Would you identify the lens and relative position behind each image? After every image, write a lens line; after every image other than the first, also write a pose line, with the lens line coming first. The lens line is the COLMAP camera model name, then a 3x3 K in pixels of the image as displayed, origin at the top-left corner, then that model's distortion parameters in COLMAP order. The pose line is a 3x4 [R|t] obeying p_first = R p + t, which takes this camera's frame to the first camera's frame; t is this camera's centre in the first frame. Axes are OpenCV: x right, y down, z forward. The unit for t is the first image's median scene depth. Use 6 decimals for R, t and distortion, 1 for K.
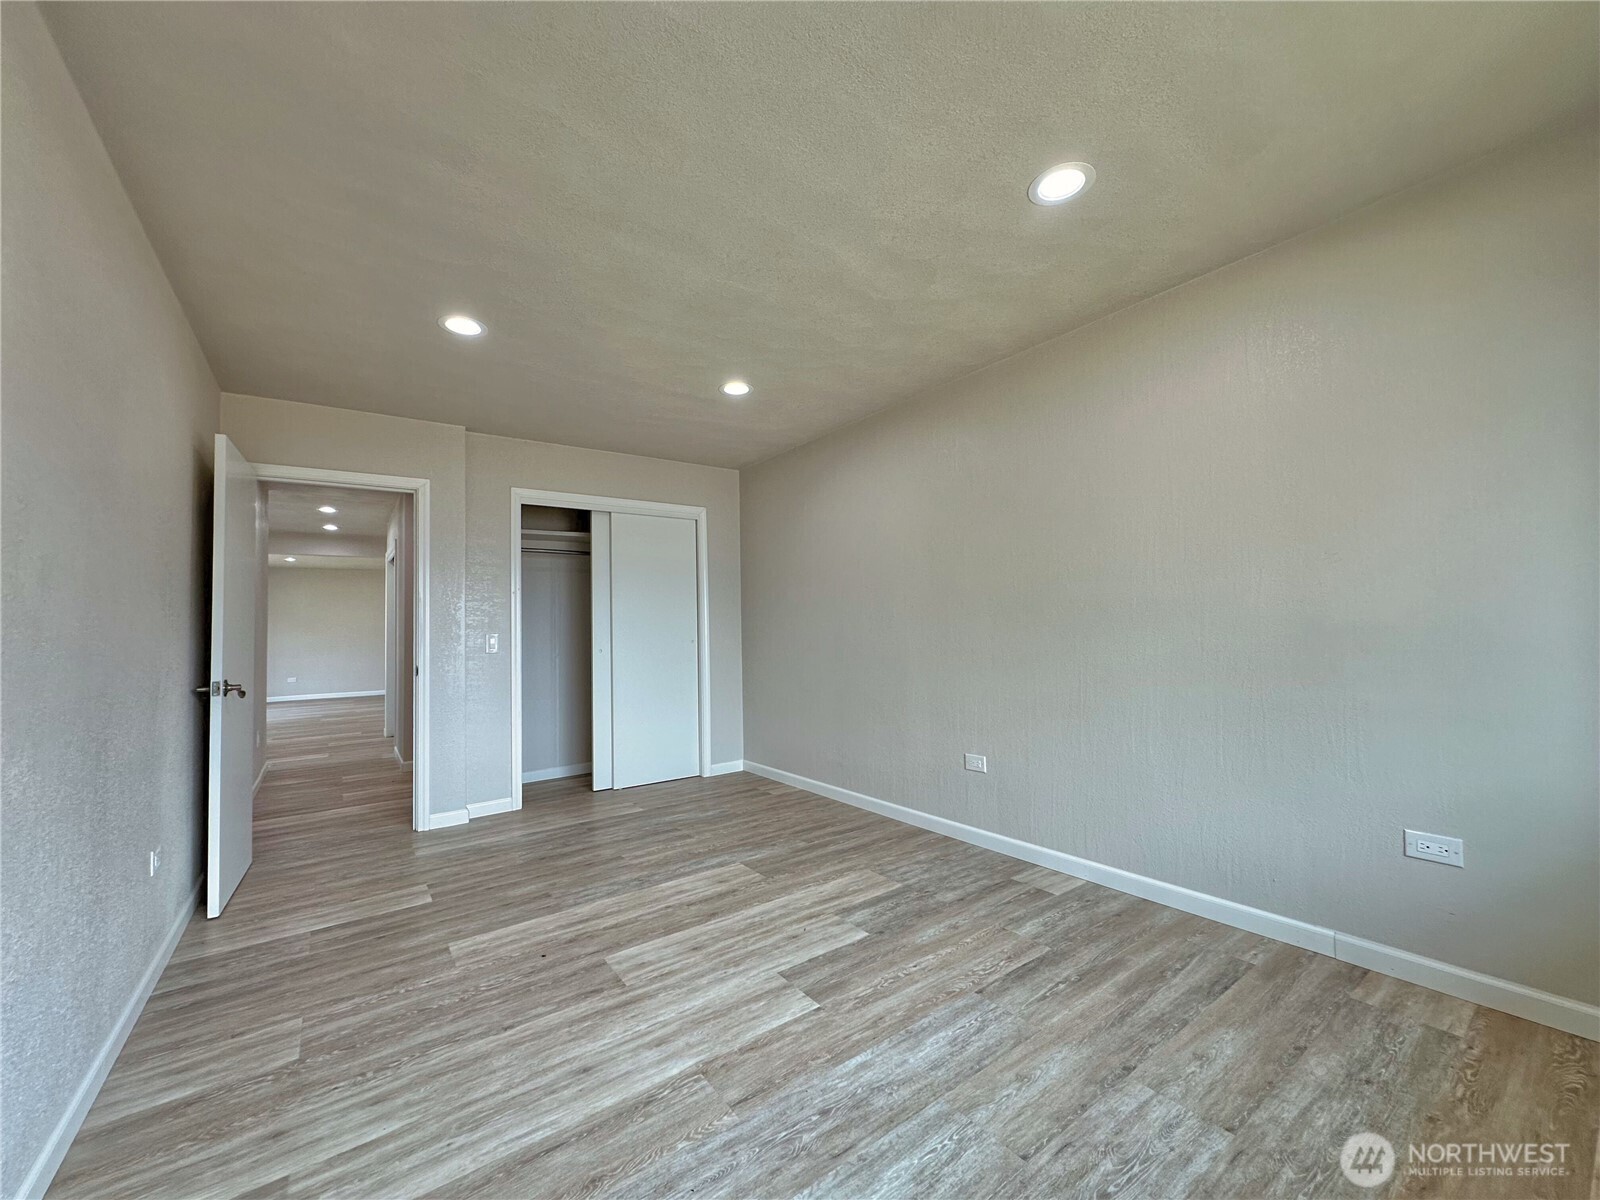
lens RADIAL K [[634.2, 0, 800.0], [0, 634.2, 600.0], [0, 0, 1]] dist [0.000573, 0.000482]
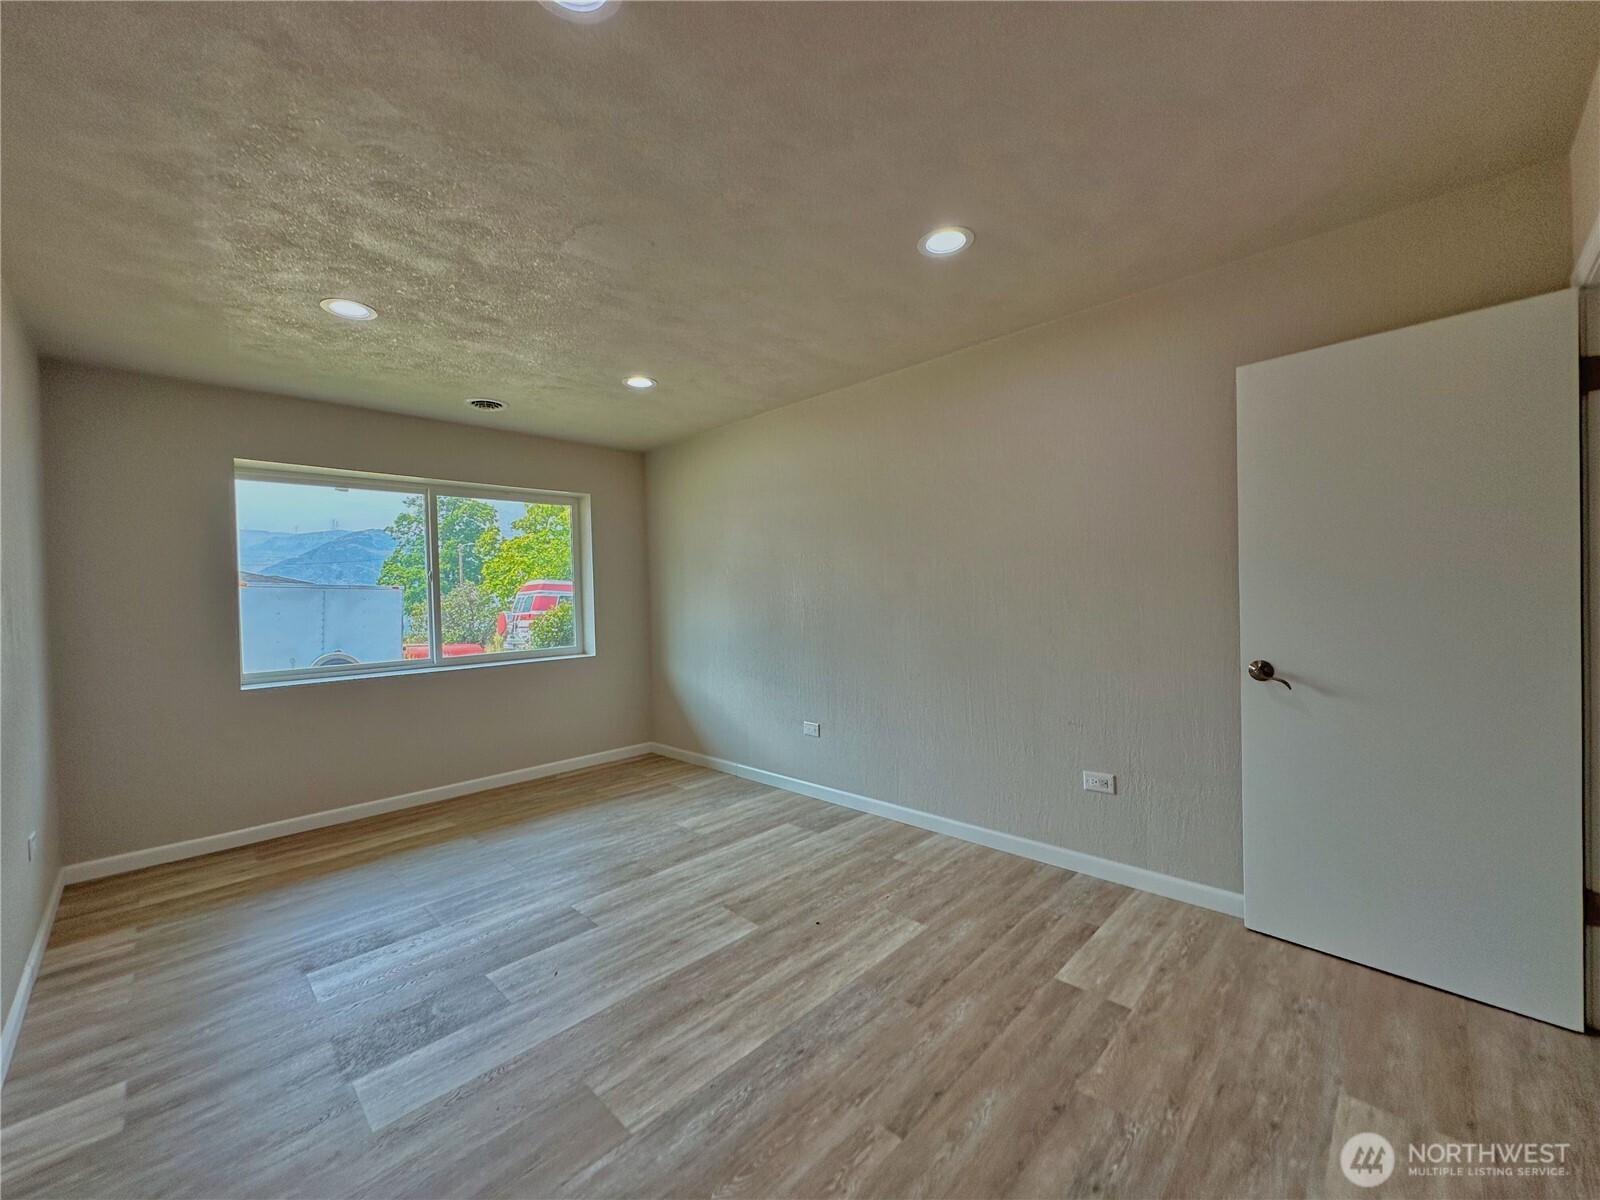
lens RADIAL K [[634.2, 0, 800.0], [0, 634.2, 600.0], [0, 0, 1]] dist [0.000573, 0.000482]
pose [[-0.984886, 0.054680, -0.164348, -0.221642], [0.060540, 0.997689, -0.030855, 0.042153], [0.162281, -0.040338, -0.985920, 2.039471]]
